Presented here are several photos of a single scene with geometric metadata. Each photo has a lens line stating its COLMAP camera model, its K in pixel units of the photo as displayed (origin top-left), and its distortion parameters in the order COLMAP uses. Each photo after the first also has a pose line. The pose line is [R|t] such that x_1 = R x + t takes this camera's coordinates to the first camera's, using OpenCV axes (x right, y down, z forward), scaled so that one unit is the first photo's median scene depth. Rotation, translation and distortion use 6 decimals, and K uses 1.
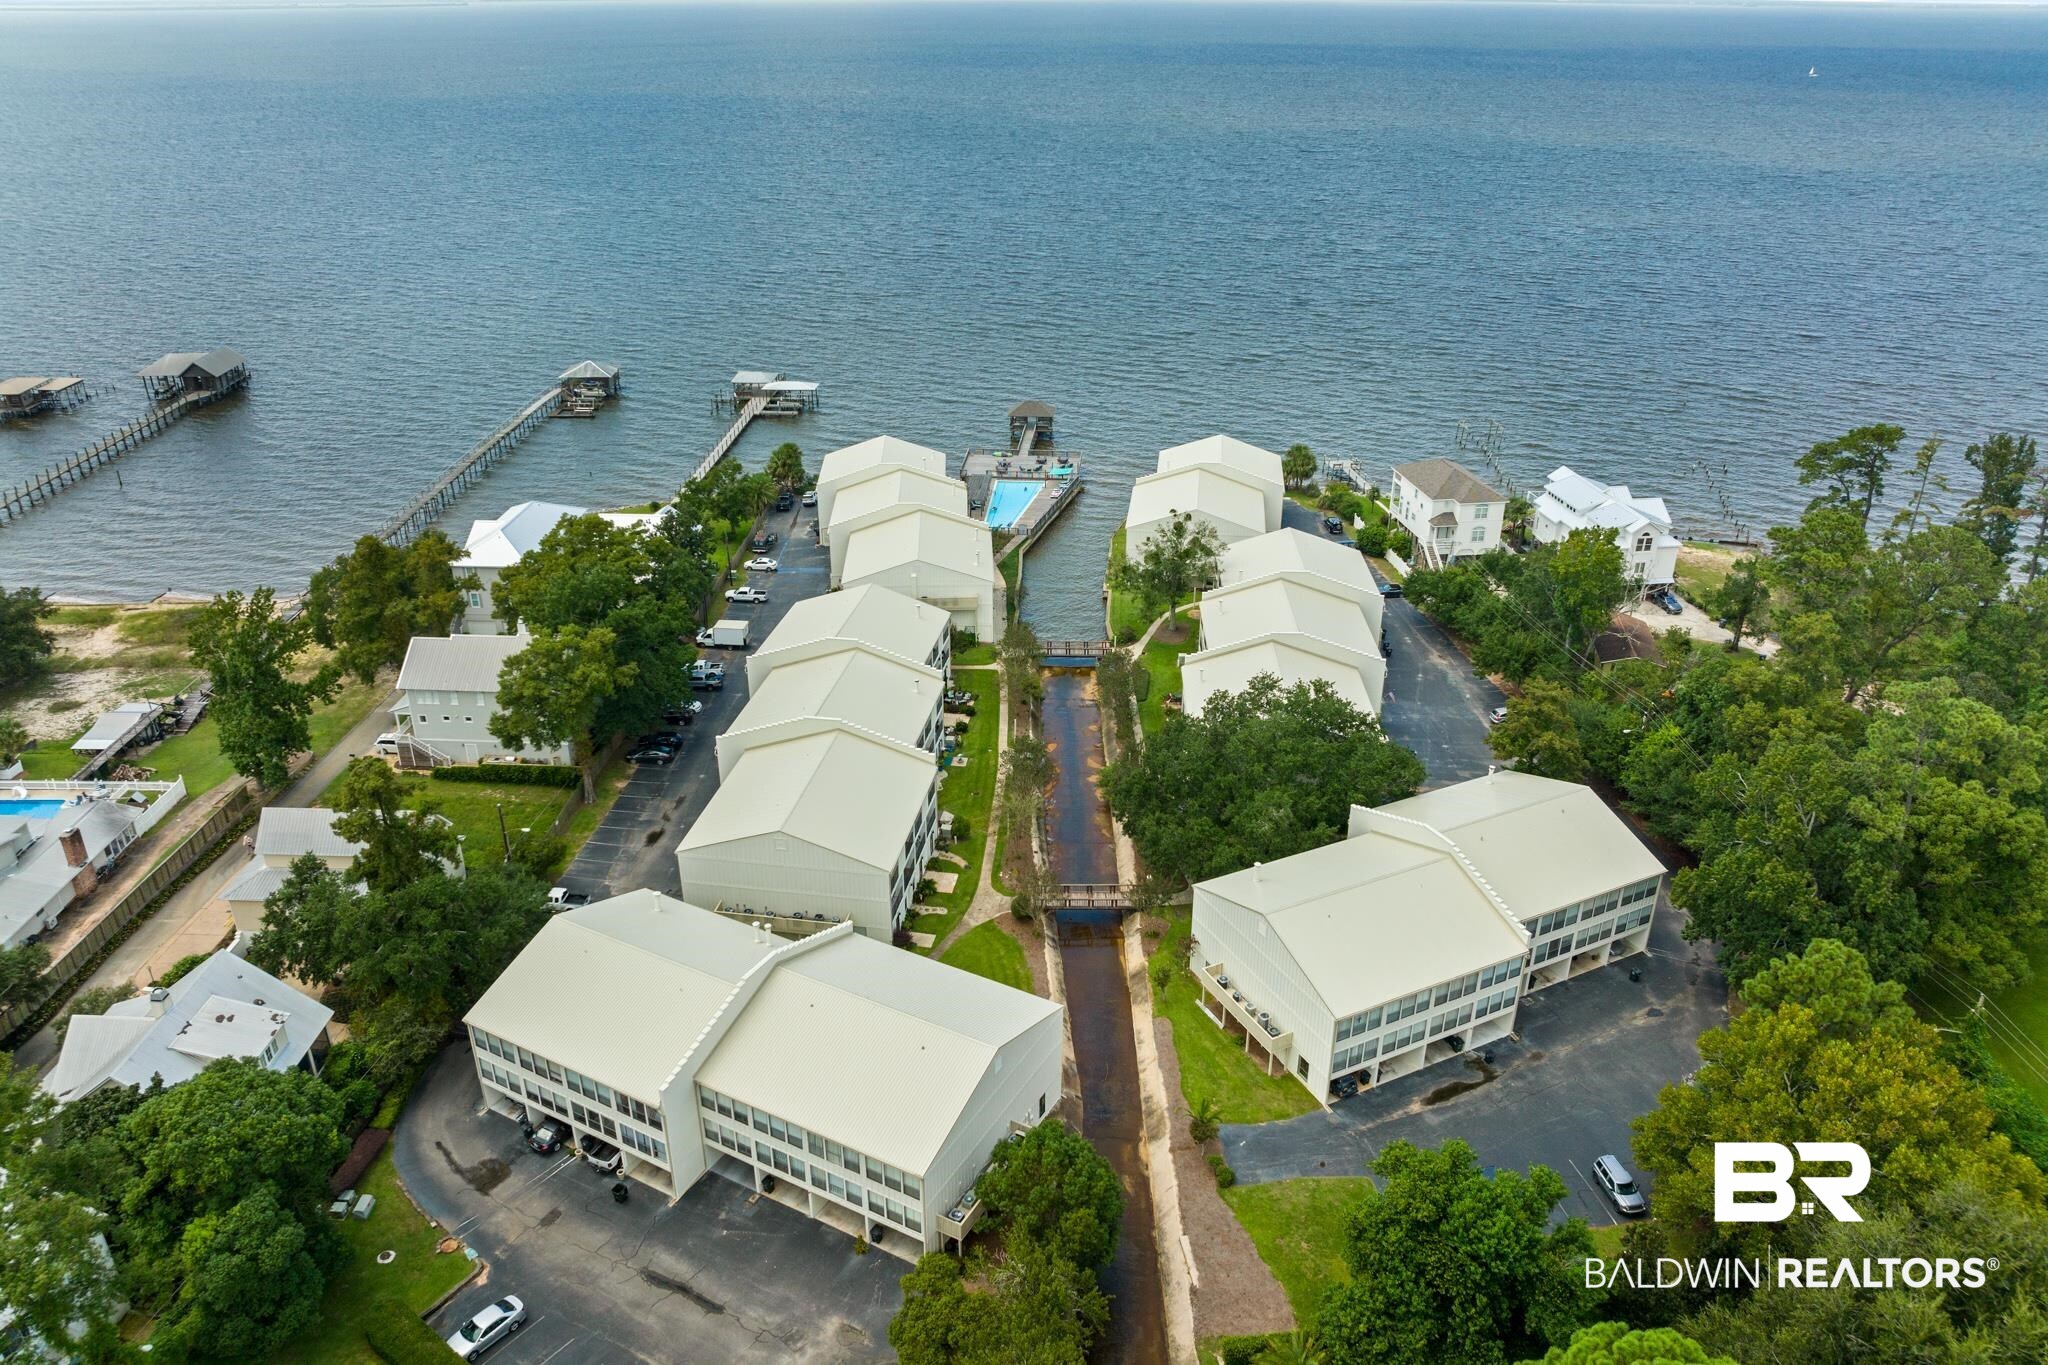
lens RADIAL K [[1440.1, 0, 1024.0], [0, 1440.1, 682.5], [0, 0, 1]] dist [-0.025529, -0.002516]
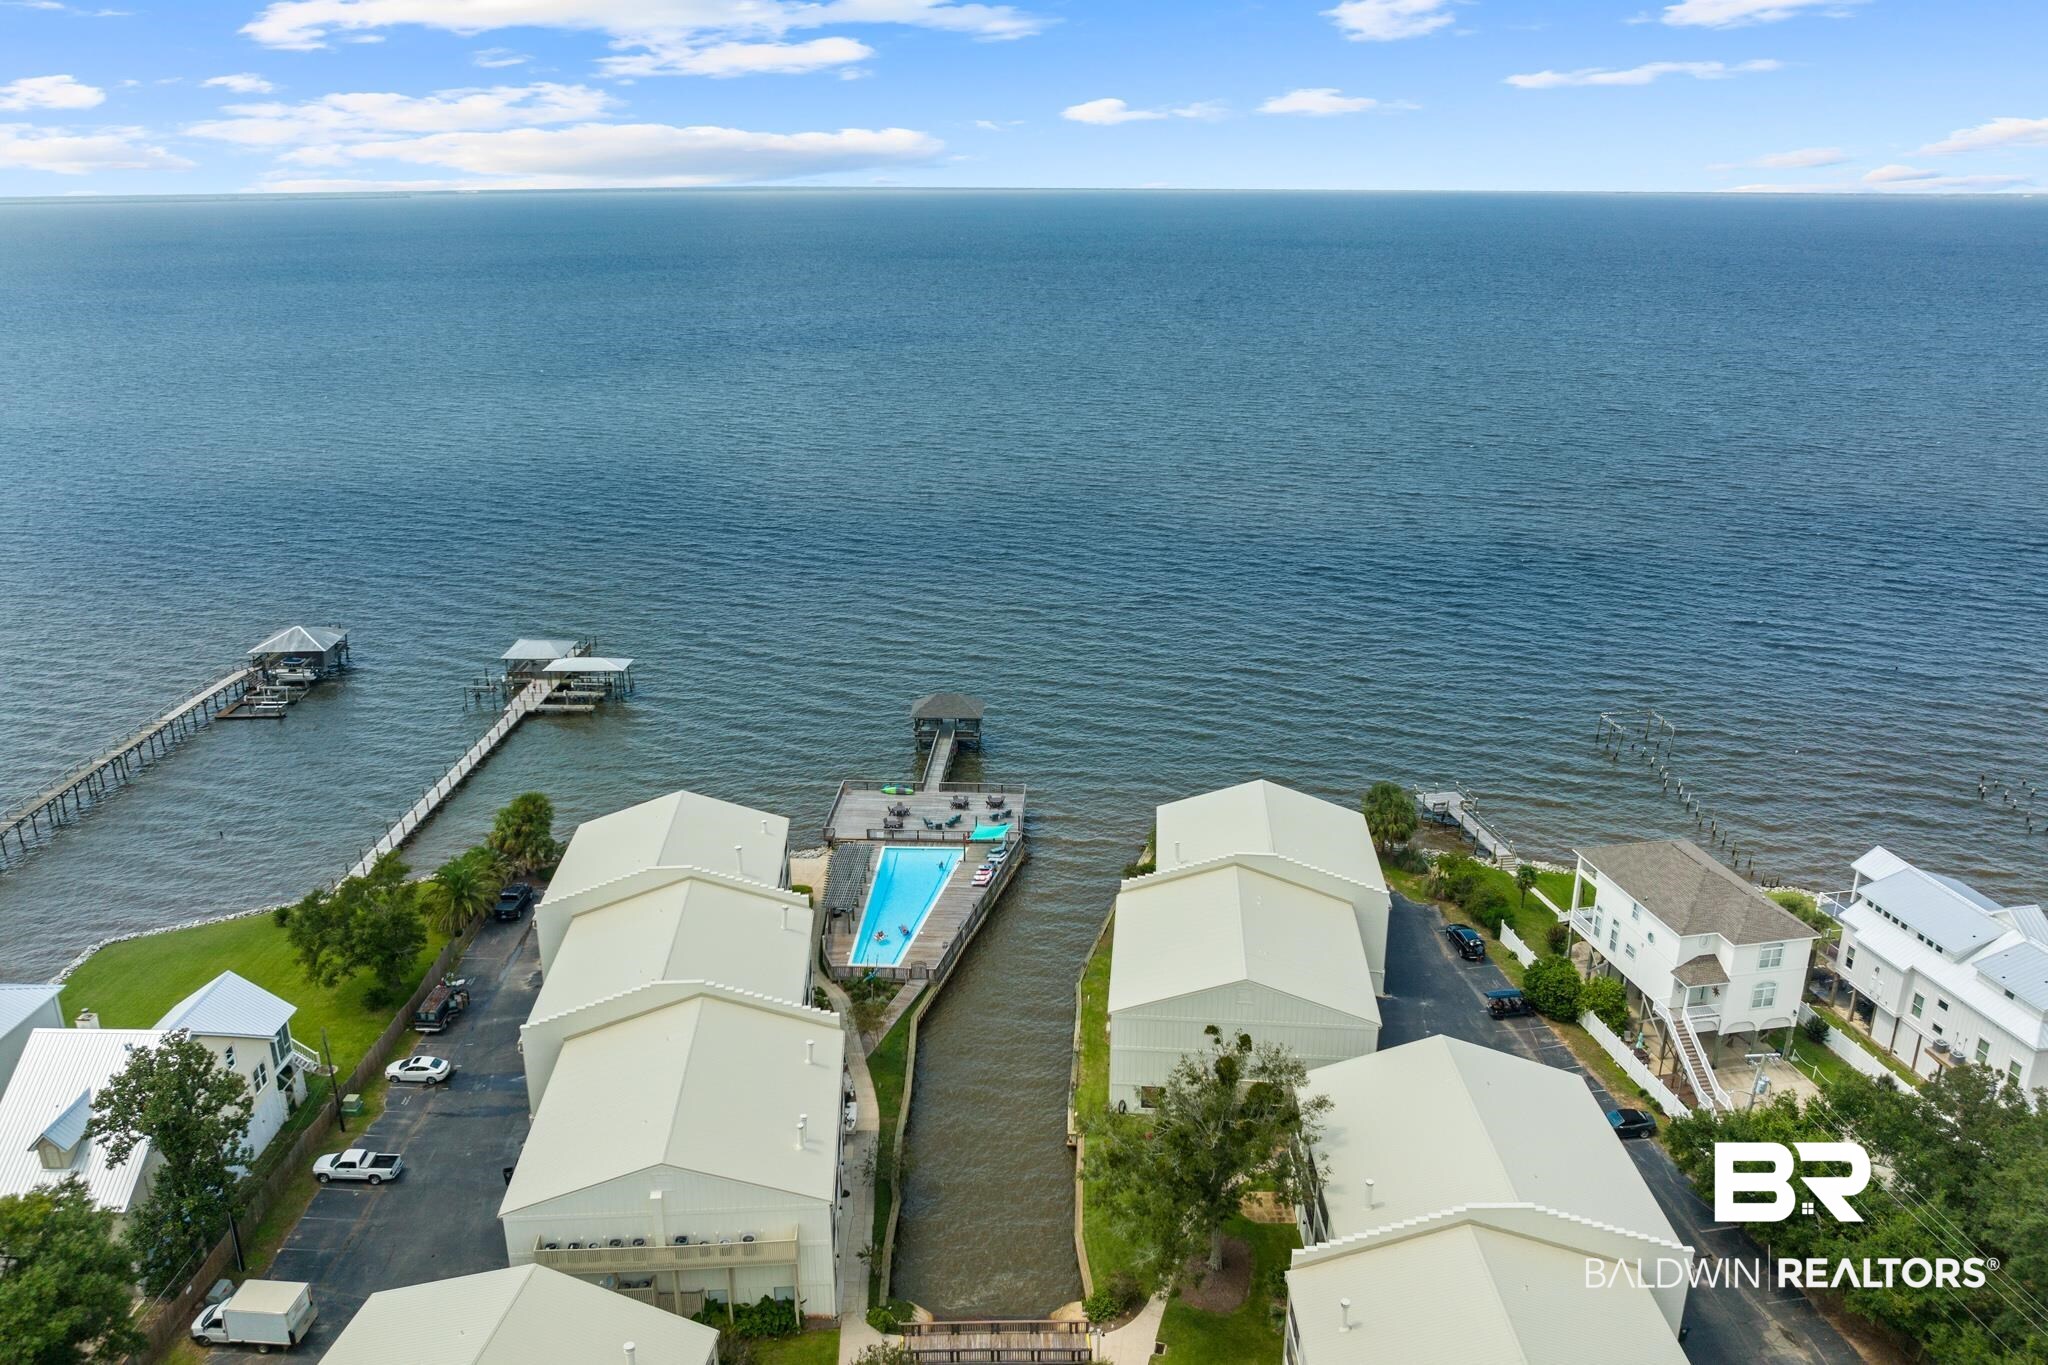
lens RADIAL K [[1487.2, 0, 1024.0], [0, 1487.2, 682.5], [0, 0, 1]] dist [-0.039921, -0.003937]
pose [[0.999409, -0.013050, 0.031809, 0.021731], [0.016964, 0.991877, -0.126065, -0.136680], [-0.029906, 0.126530, 0.991512, 0.398181]]
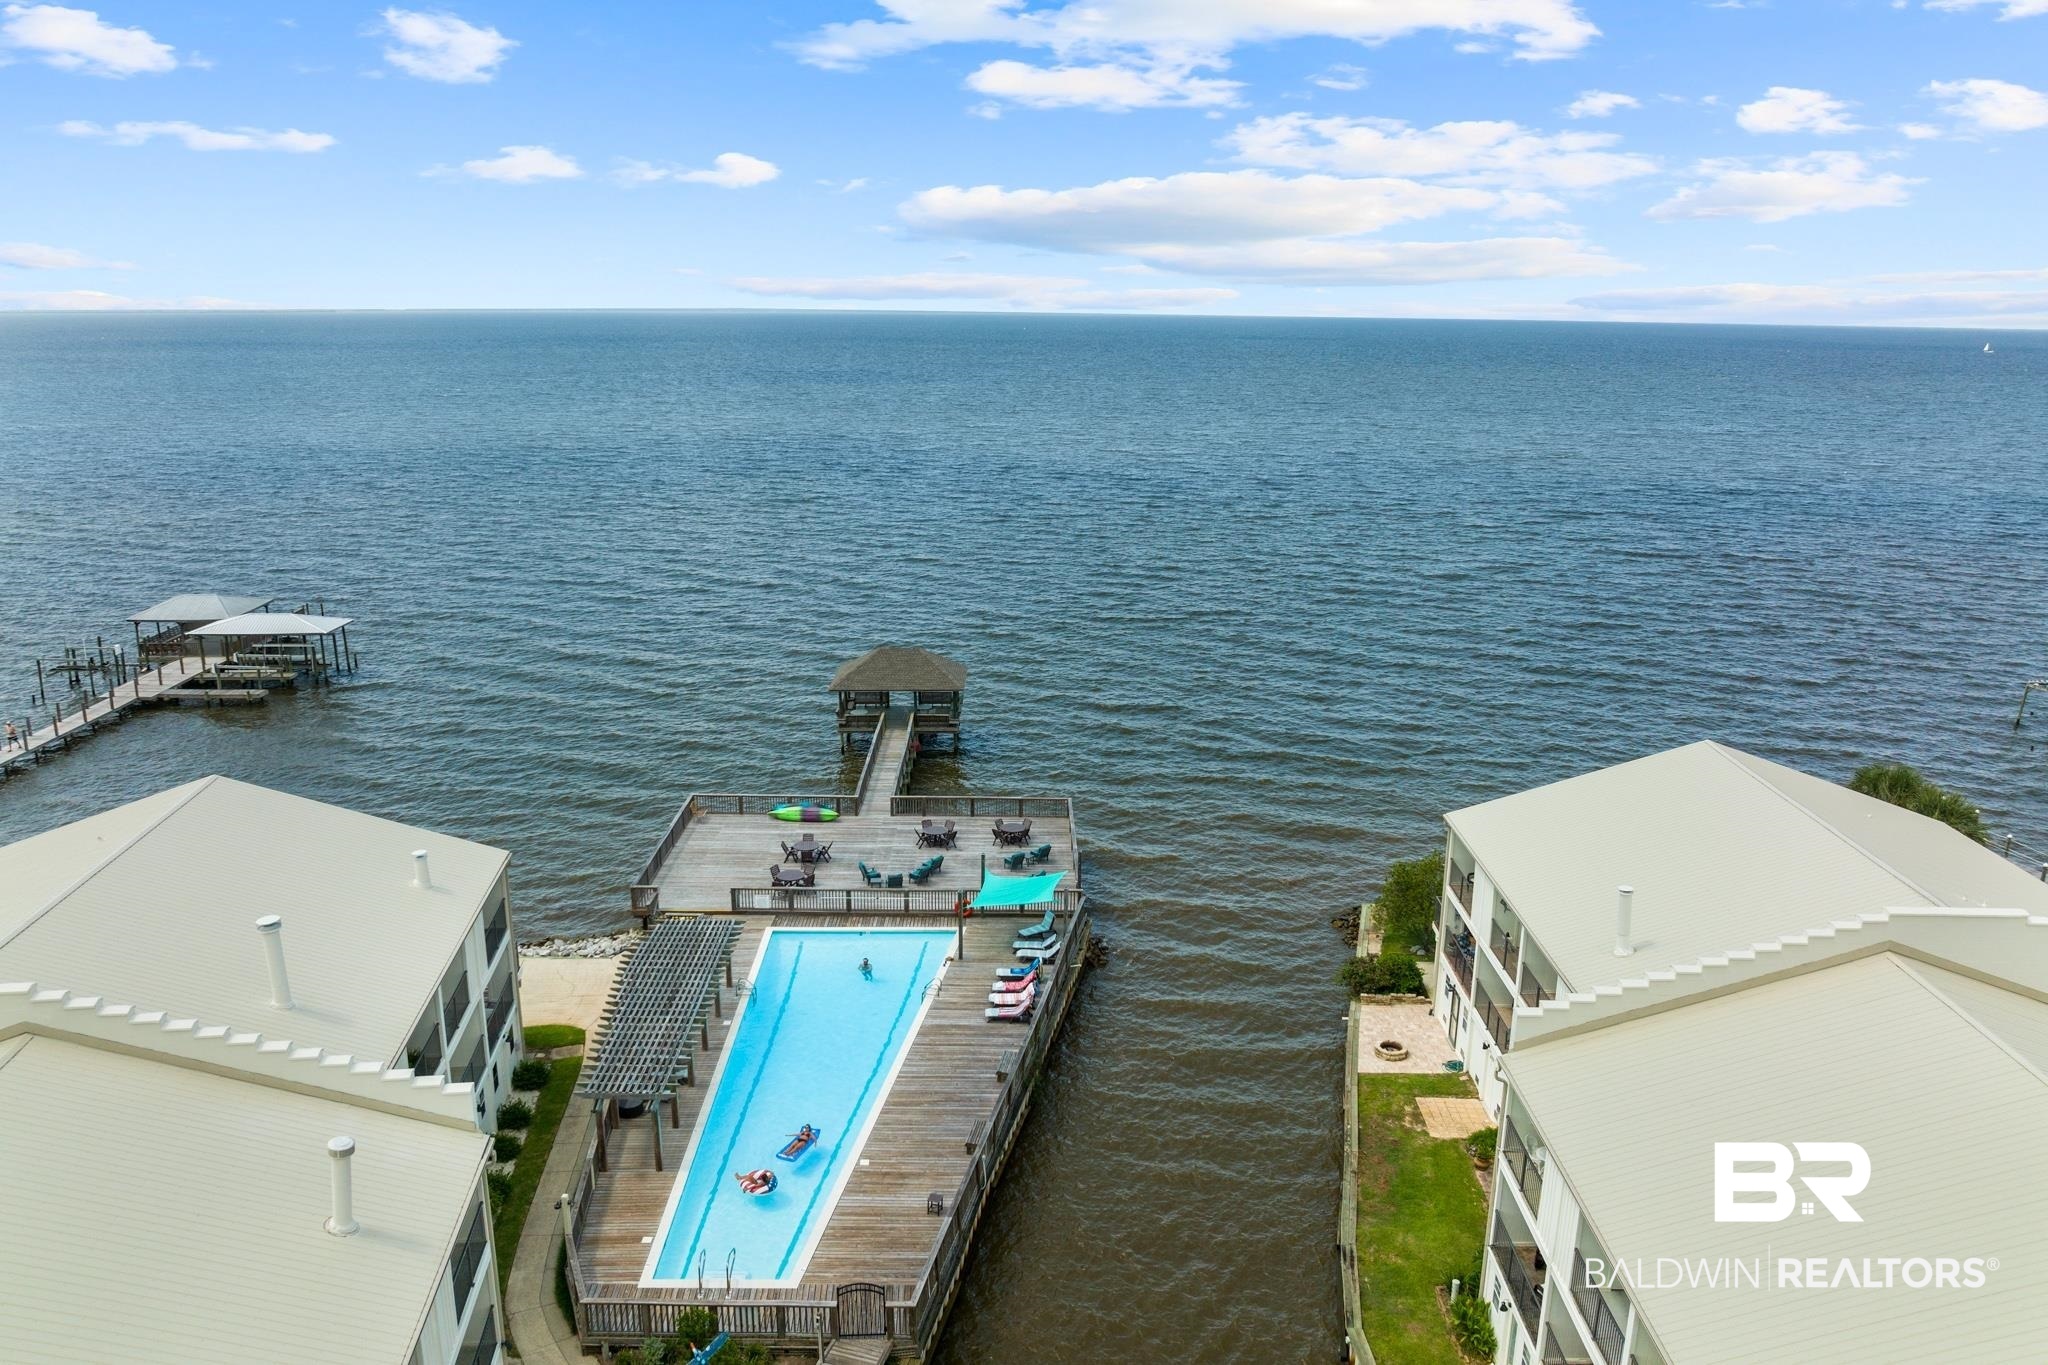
lens RADIAL K [[1438.9, 0, 1024.0], [0, 1438.9, 682.5], [0, 0, 1]] dist [-0.031095, -0.007768]
pose [[0.995650, -0.013904, 0.092126, 0.003649], [0.031715, 0.980329, -0.194808, -0.139541], [-0.087605, 0.196882, 0.976505, 0.776948]]
